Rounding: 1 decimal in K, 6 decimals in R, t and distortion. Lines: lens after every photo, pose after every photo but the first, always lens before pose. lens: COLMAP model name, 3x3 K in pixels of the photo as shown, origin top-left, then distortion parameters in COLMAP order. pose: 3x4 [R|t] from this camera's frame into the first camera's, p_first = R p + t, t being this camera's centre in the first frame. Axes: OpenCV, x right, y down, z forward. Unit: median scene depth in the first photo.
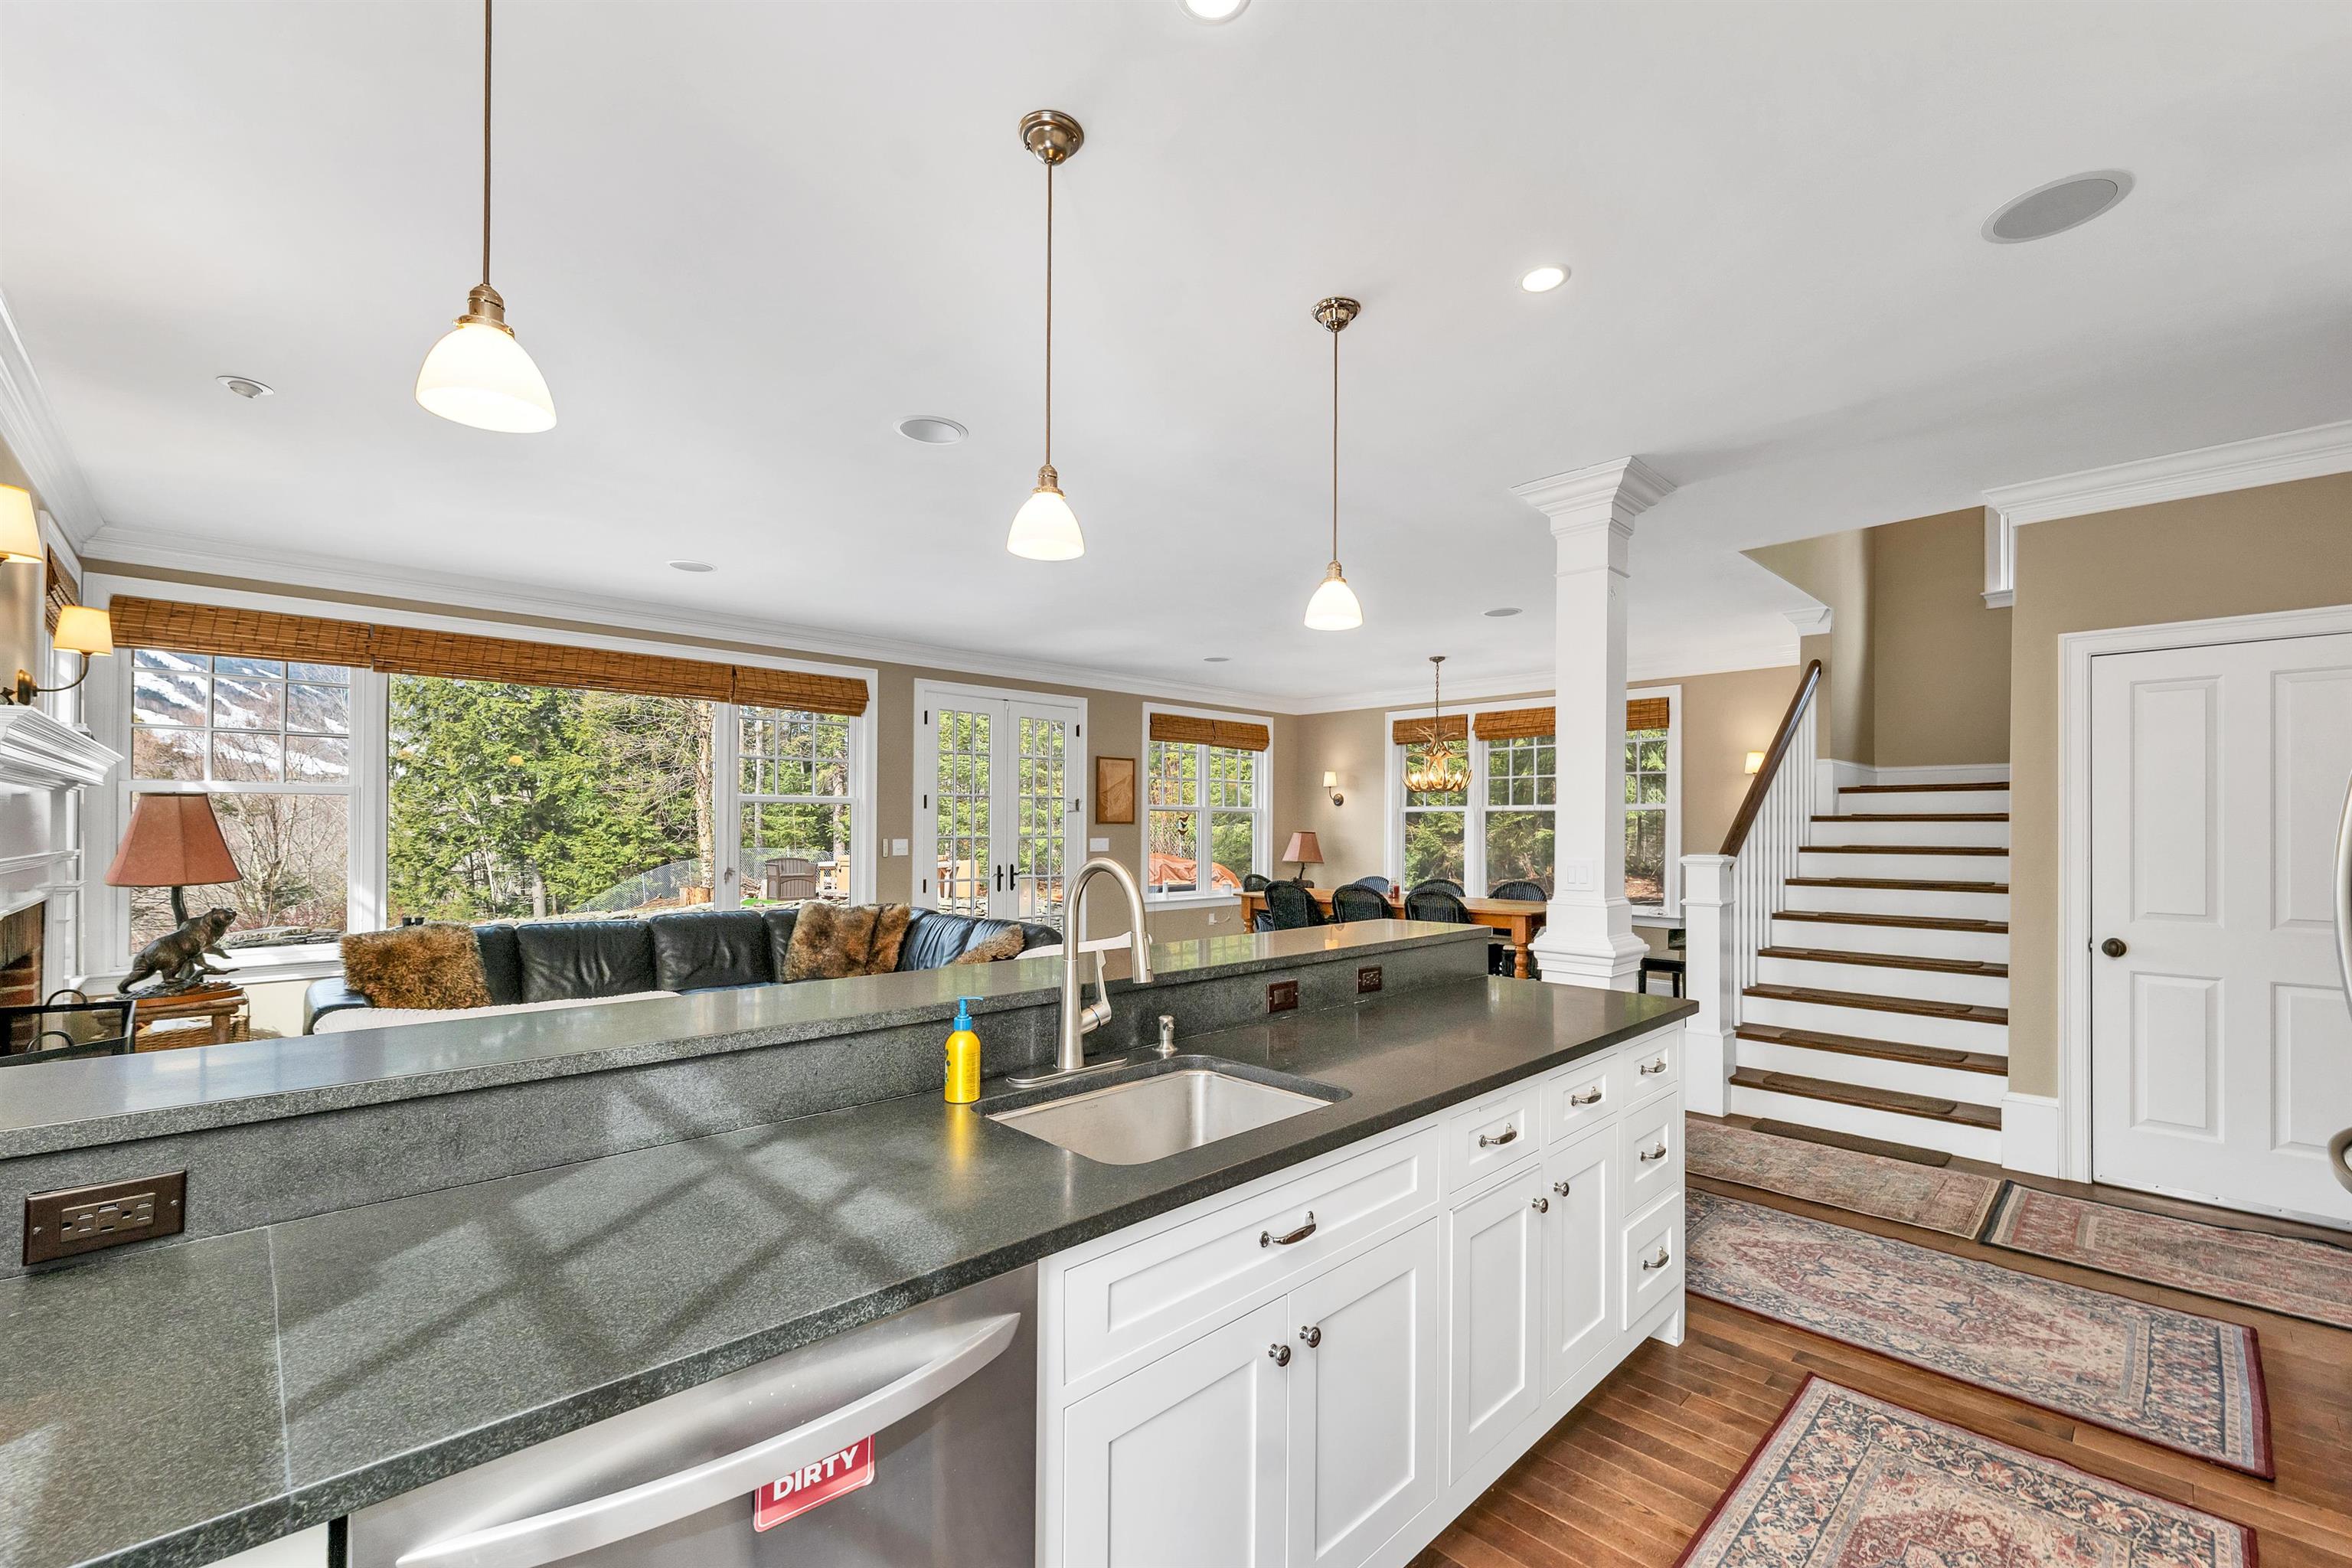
lens RADIAL K [[967.5, 0, 1168.4], [0, 967.5, 813.8], [0, 0, 1]] dist [0.002573, 0.000168]
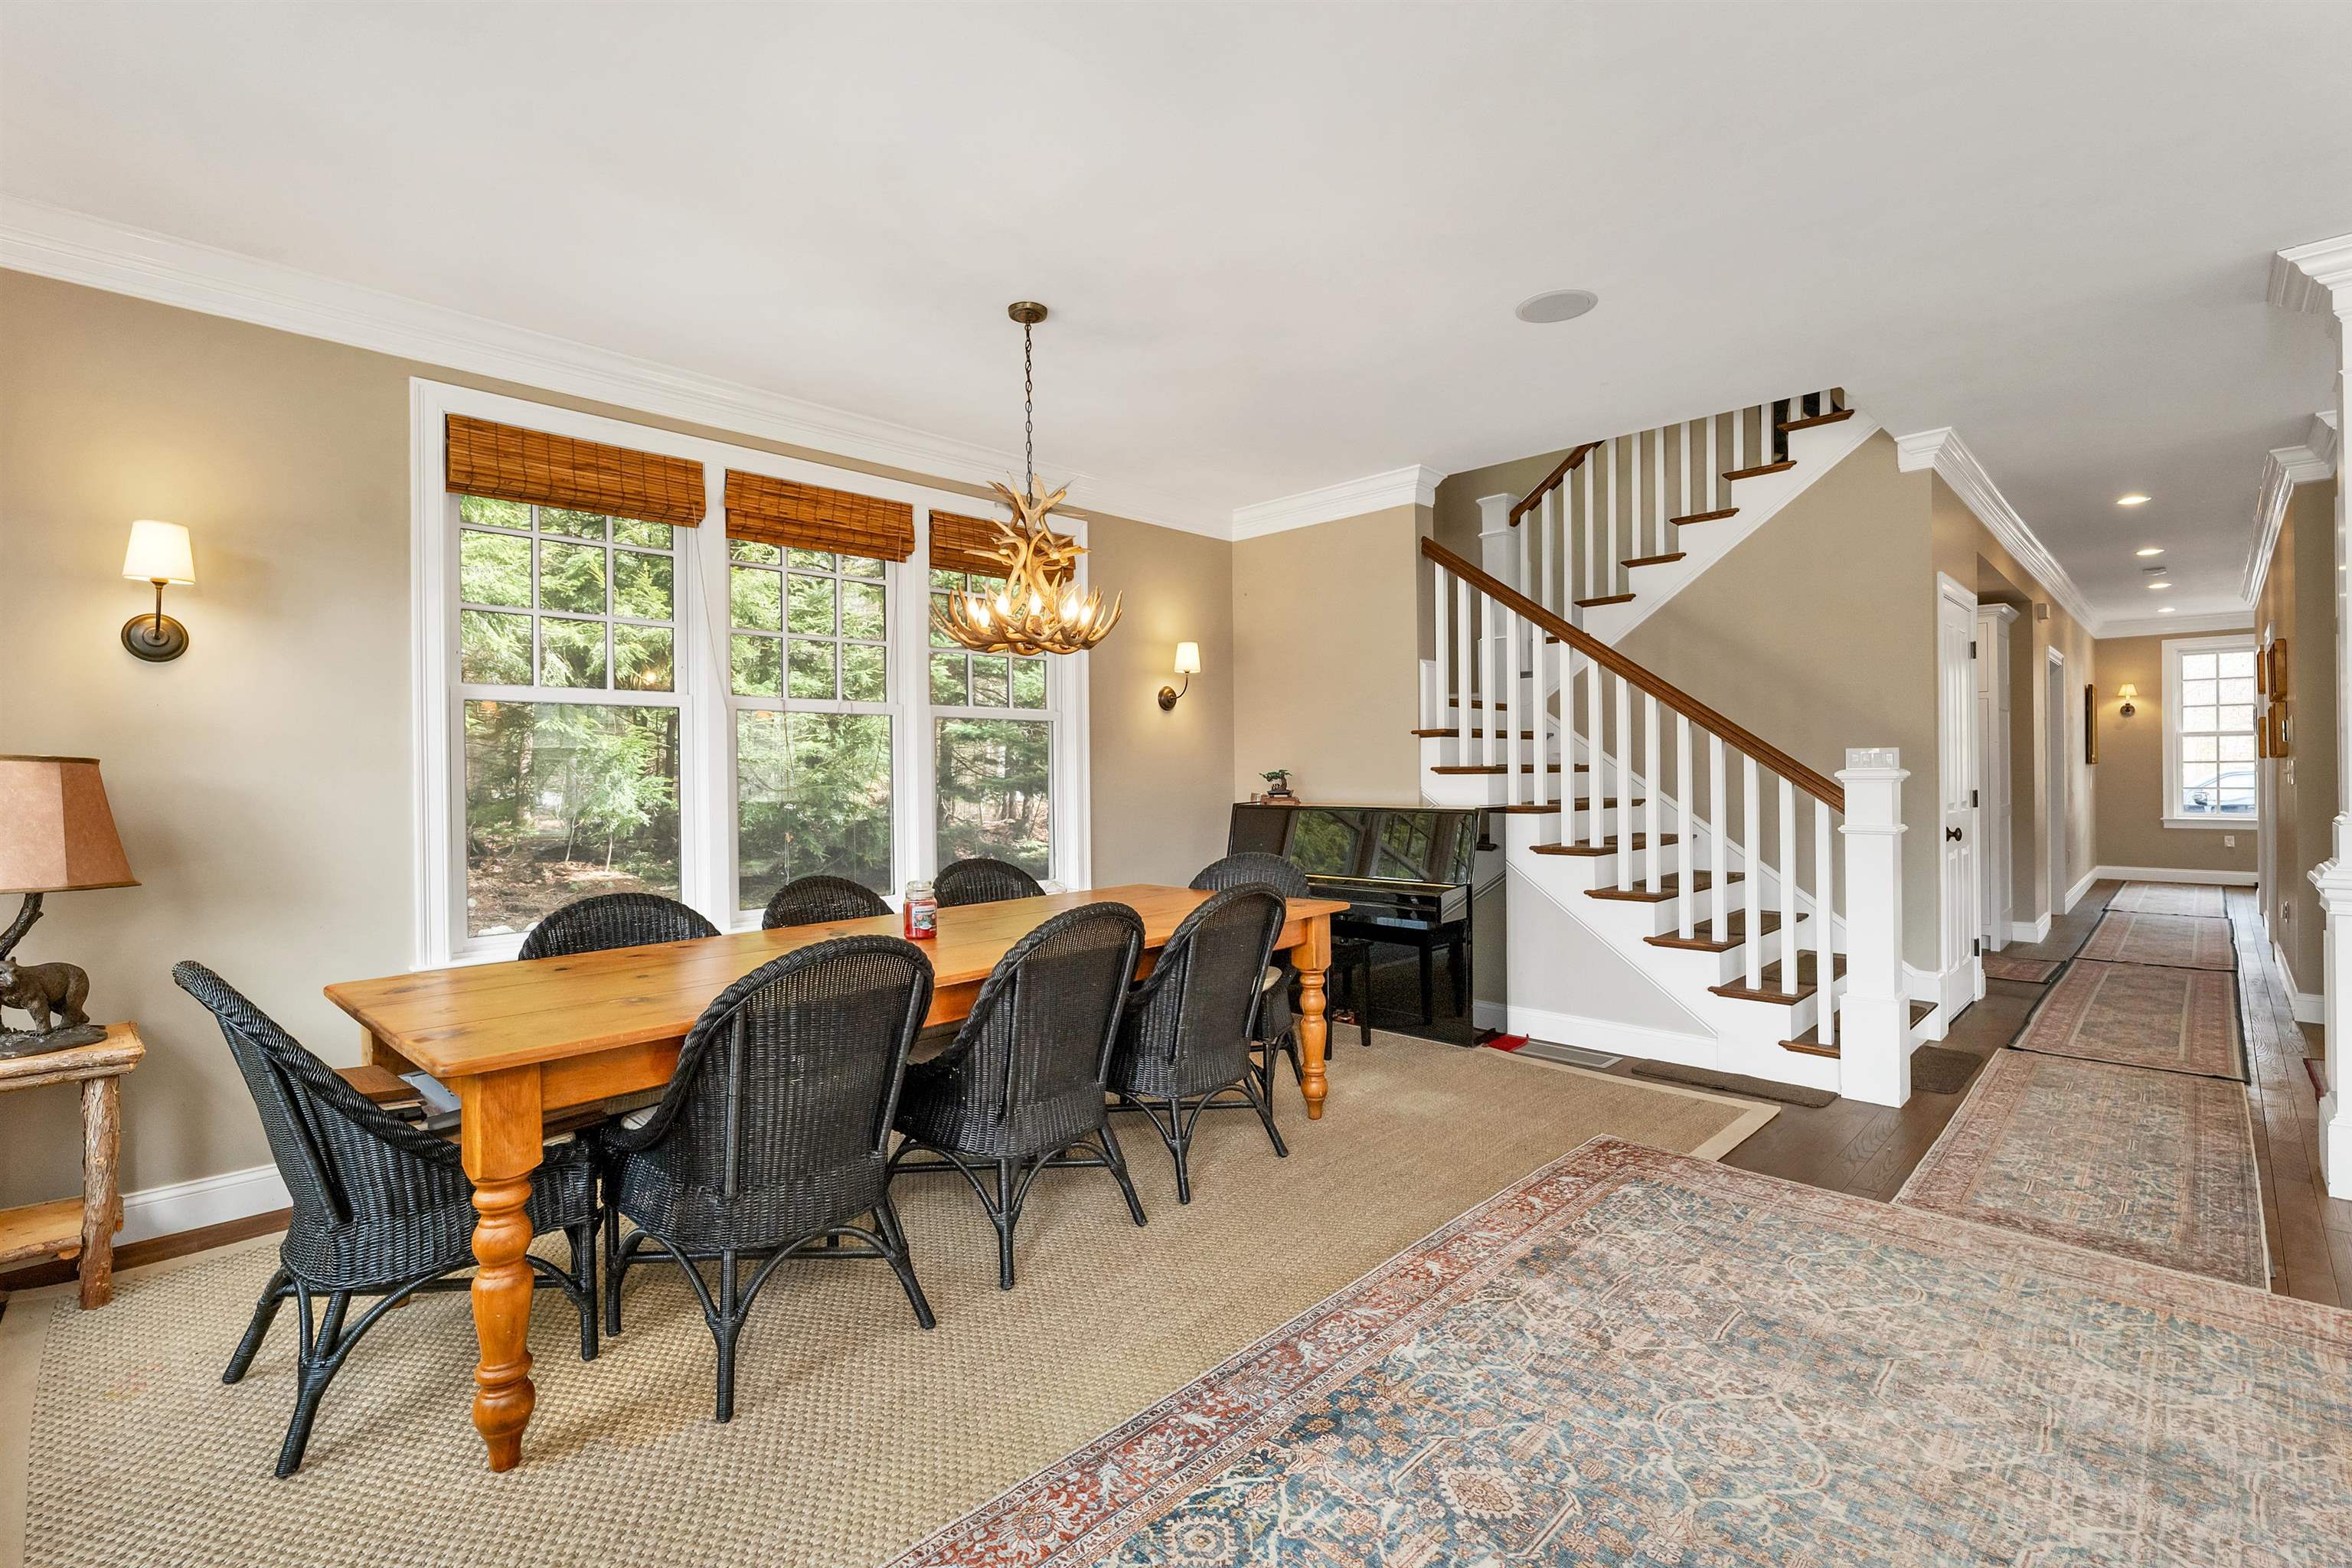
lens RADIAL K [[1054.2, 0, 1176.0], [0, 1054.2, 784.0], [0, 0, 1]] dist [-0.000874, -0.000285]
pose [[-0.031492, -0.015252, 0.999388, -0.172715], [-0.004643, 0.999875, 0.015113, 0.028432], [-0.999493, -0.004164, -0.031559, 1.036411]]
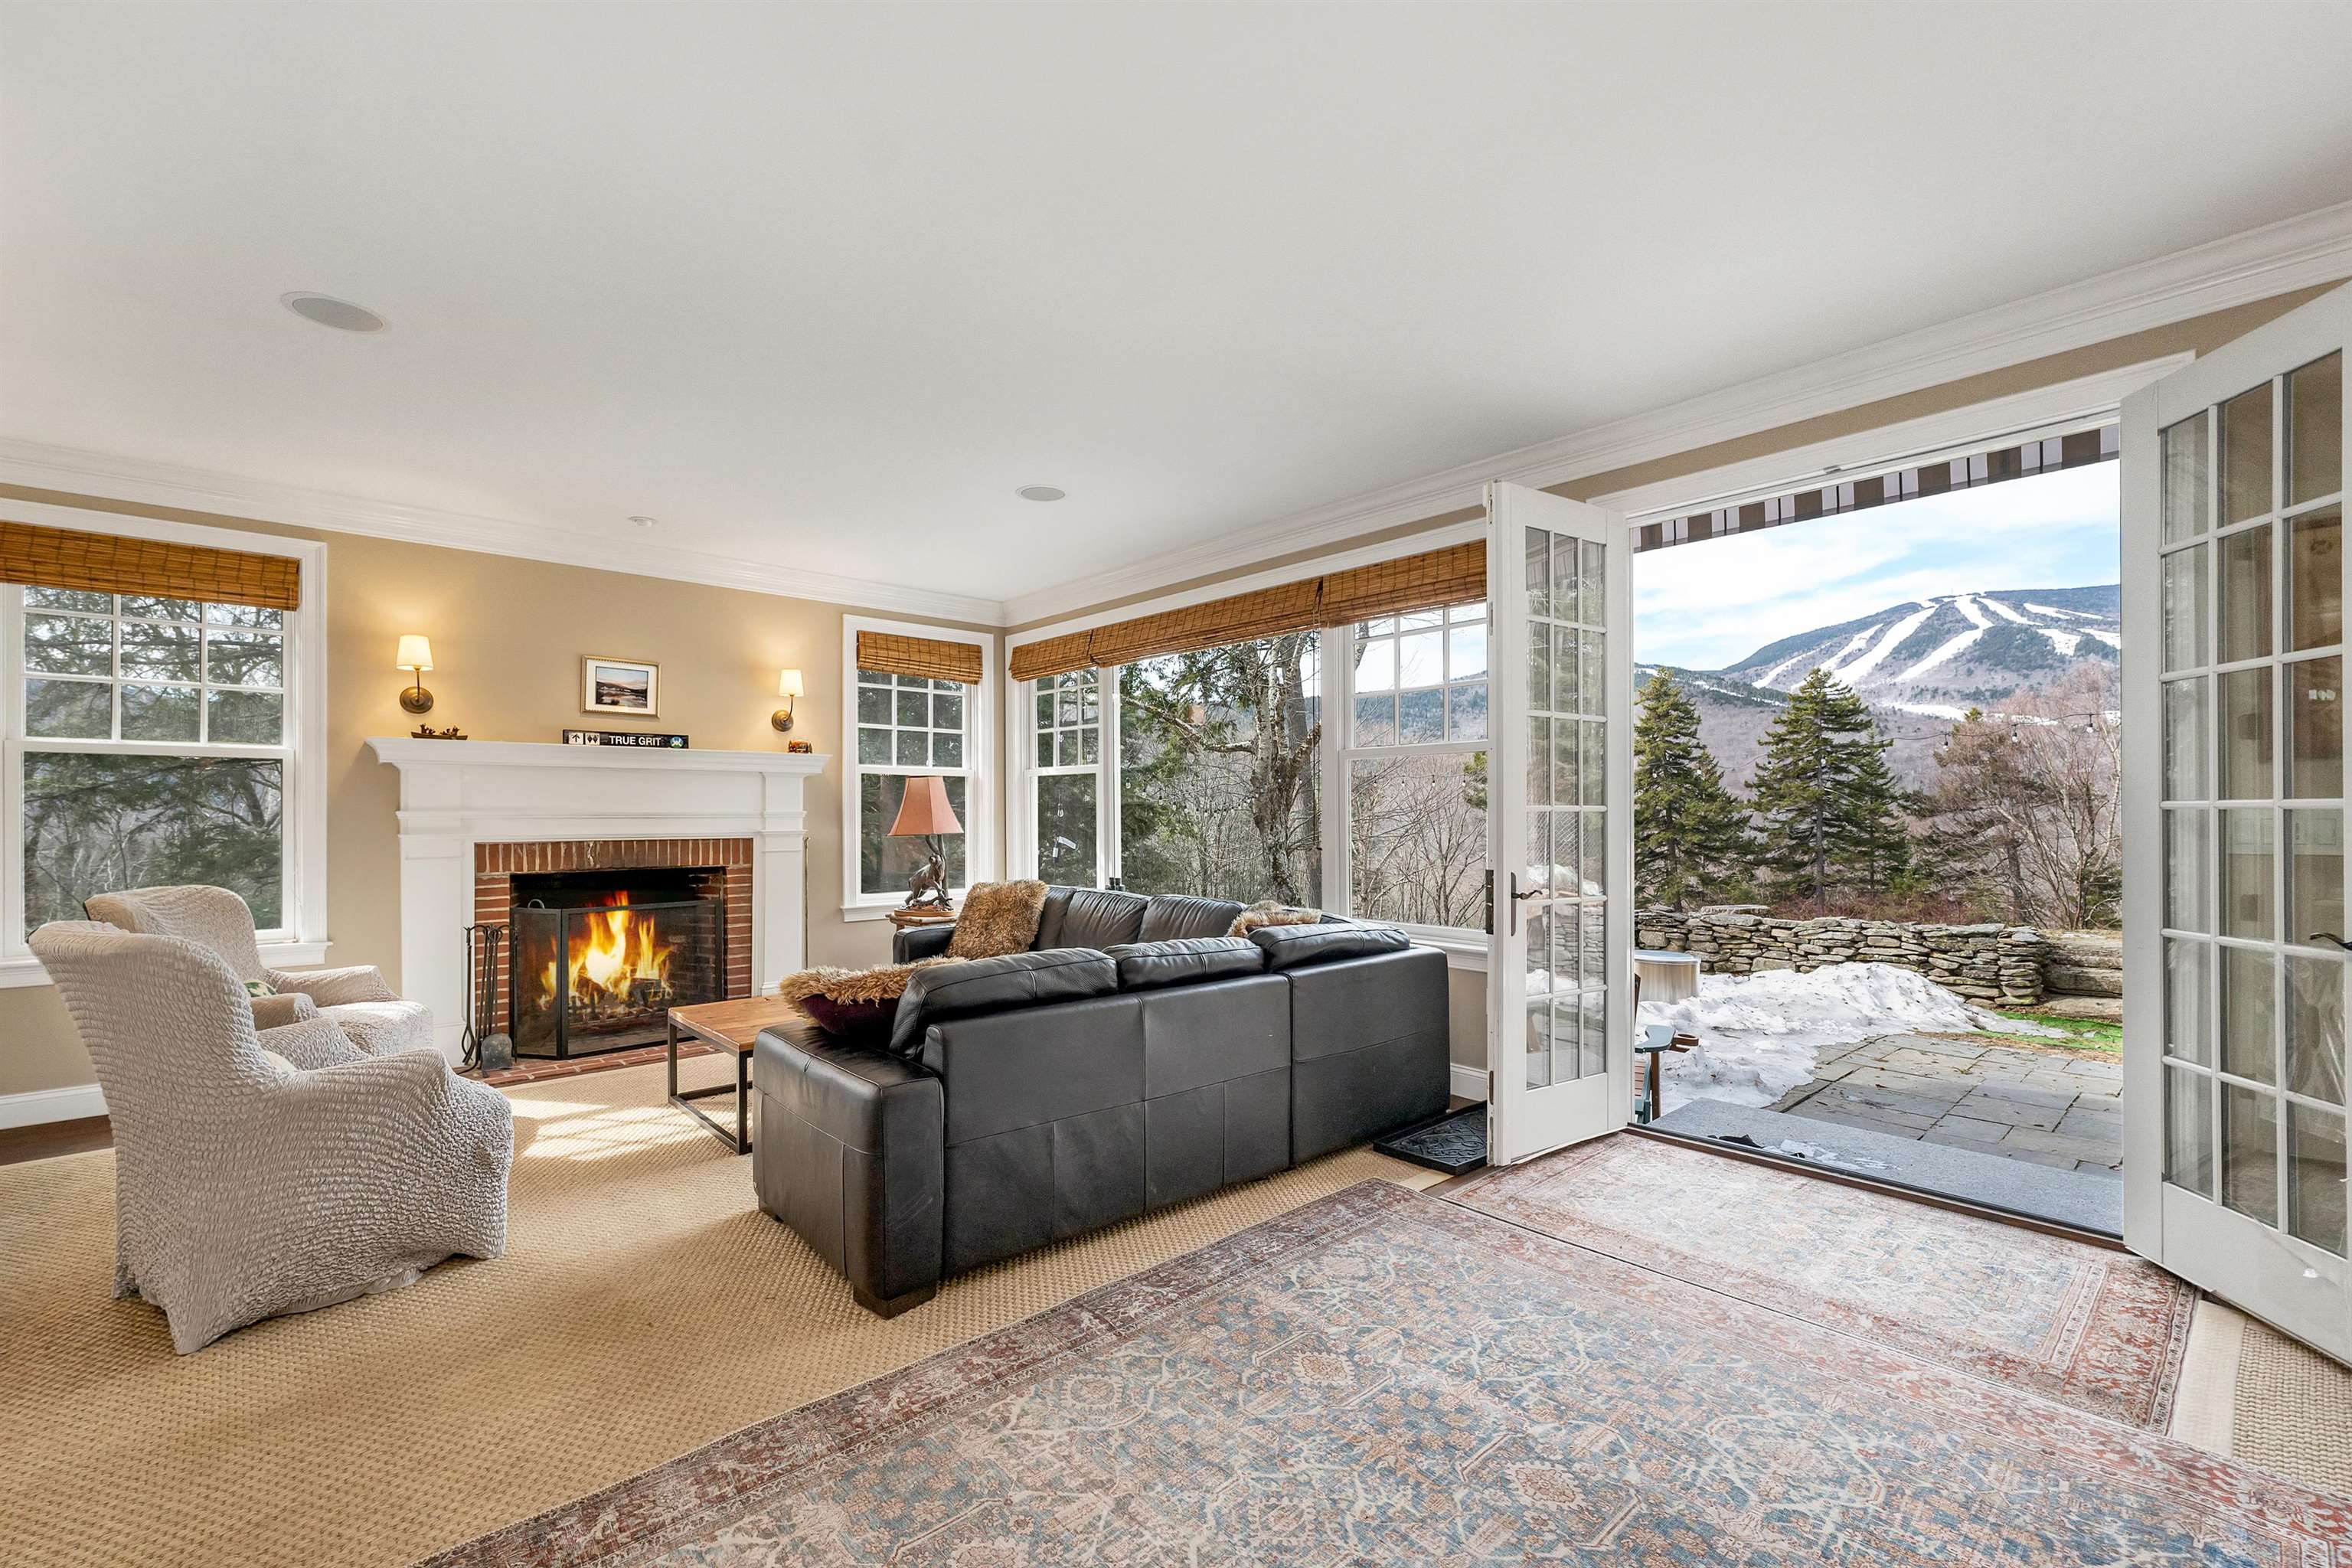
lens RADIAL K [[985.5, 0, 1173.5], [0, 985.5, 807.4], [0, 0, 1]] dist [0.000041, 0.000000]
pose [[-0.024581, -0.009240, -0.999655, 0.279365], [0.015263, 0.999837, -0.009617, 0.027021], [0.999581, -0.015494, -0.024436, 0.814109]]
